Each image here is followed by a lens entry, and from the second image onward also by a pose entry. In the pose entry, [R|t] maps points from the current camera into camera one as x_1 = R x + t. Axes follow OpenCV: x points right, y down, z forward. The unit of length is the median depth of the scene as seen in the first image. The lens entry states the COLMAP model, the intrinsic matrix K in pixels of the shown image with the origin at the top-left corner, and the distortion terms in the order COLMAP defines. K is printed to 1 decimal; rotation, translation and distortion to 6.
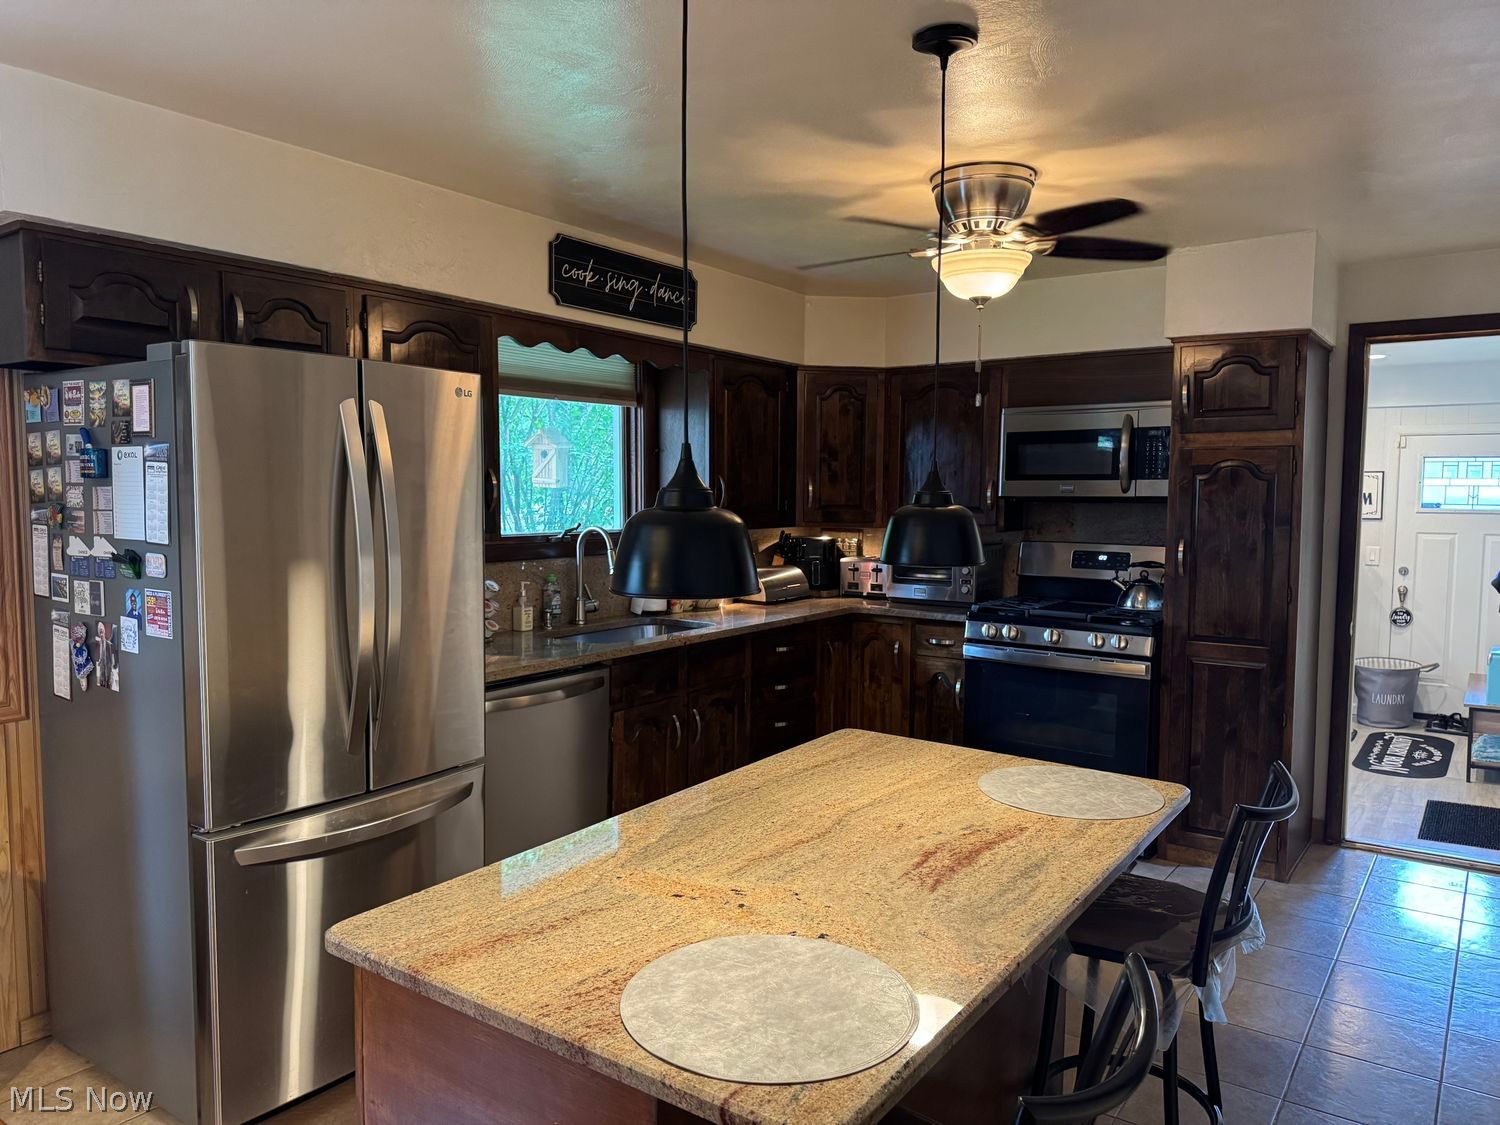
lens RADIAL K [[1061.8, 0, 749.9], [0, 1061.8, 563.7], [0, 0, 1]] dist [0.004160, -0.000892]
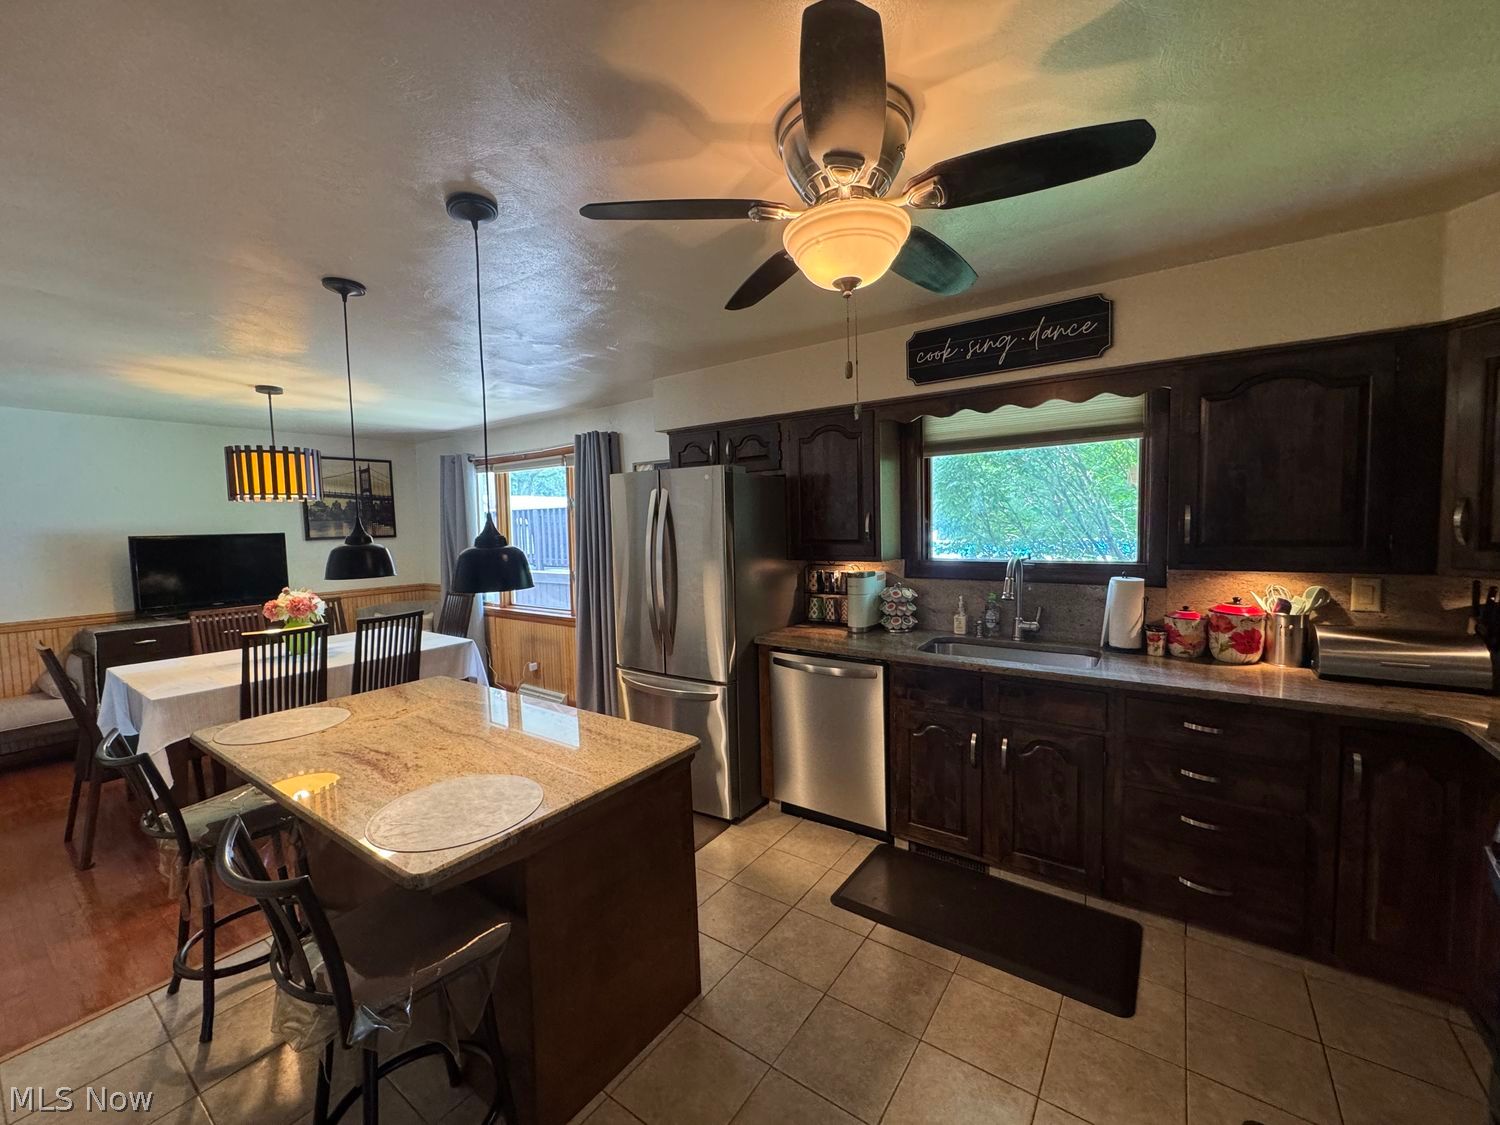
lens RADIAL K [[603.8, 0, 742.5], [0, 603.8, 549.7], [0, 0, 1]] dist [-0.000205, -0.000400]
pose [[-0.014269, 0.044725, -0.998897, 0.603011], [-0.048944, 0.997770, 0.045373, -0.068656], [0.998700, 0.049537, -0.012048, 0.845314]]
